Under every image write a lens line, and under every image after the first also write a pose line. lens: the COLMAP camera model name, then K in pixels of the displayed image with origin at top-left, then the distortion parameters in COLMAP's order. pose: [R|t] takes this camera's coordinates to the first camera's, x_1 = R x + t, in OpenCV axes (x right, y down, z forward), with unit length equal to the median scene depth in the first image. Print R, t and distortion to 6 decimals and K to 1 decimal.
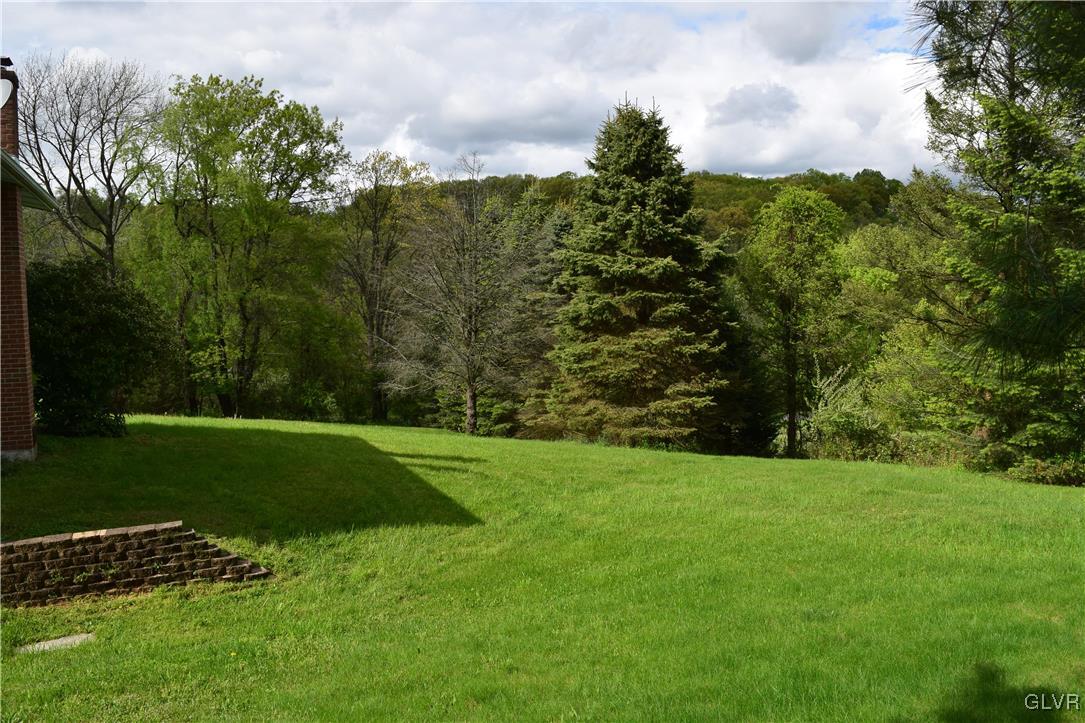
lens RADIAL K [[852.0, 0, 544.9], [0, 852.0, 359.8], [0, 0, 1]] dist [-0.087809, 0.014918]
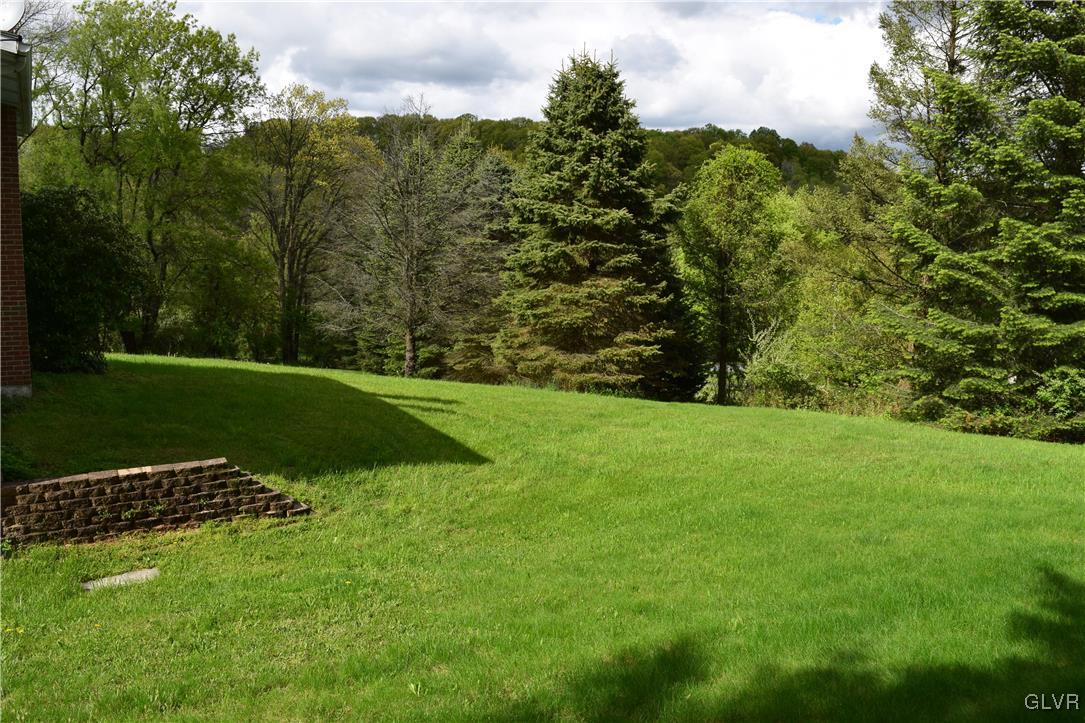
lens RADIAL K [[852.0, 0, 539.9], [0, 852.0, 359.4], [0, 0, 1]] dist [-0.087809, 0.014918]
pose [[0.991882, 0.021609, 0.125310, -0.078717], [-0.029503, 0.997672, 0.061486, 0.000519], [-0.123689, -0.064684, 0.990211, -0.017017]]
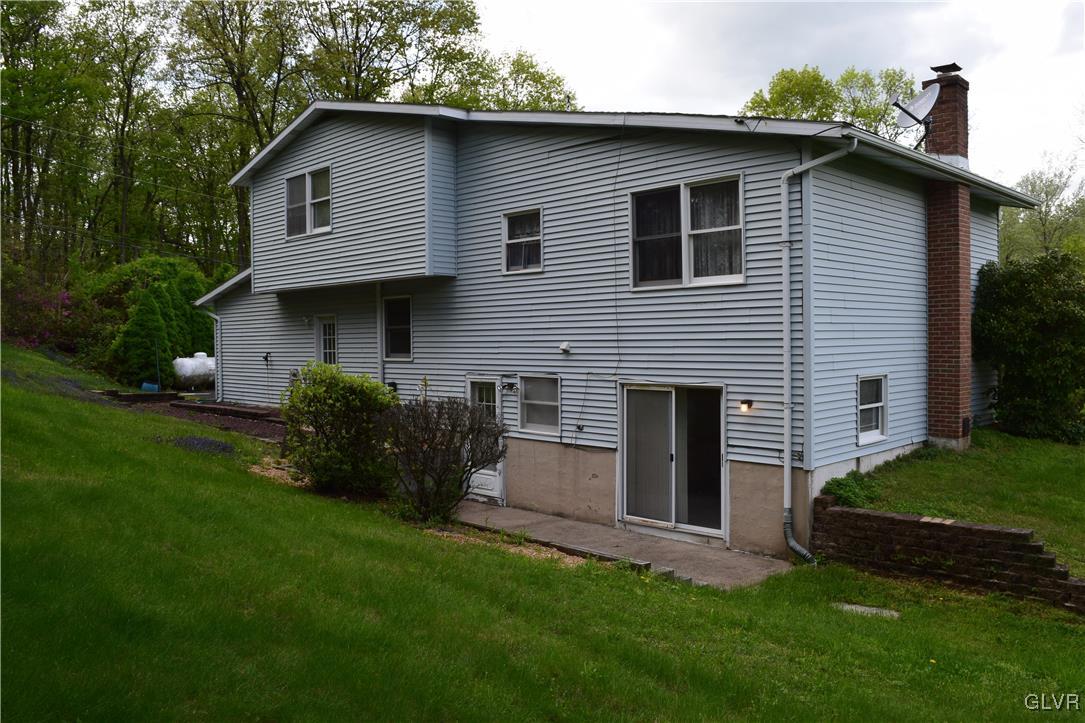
lens RADIAL K [[852.0, 0, 543.0], [0, 852.0, 358.4], [0, 0, 1]] dist [-0.087809, 0.014918]
pose [[0.340790, 0.042205, -0.939192, 0.088672], [-0.065504, 0.997630, 0.021062, 0.010451], [0.937855, 0.054343, 0.342746, 0.080609]]
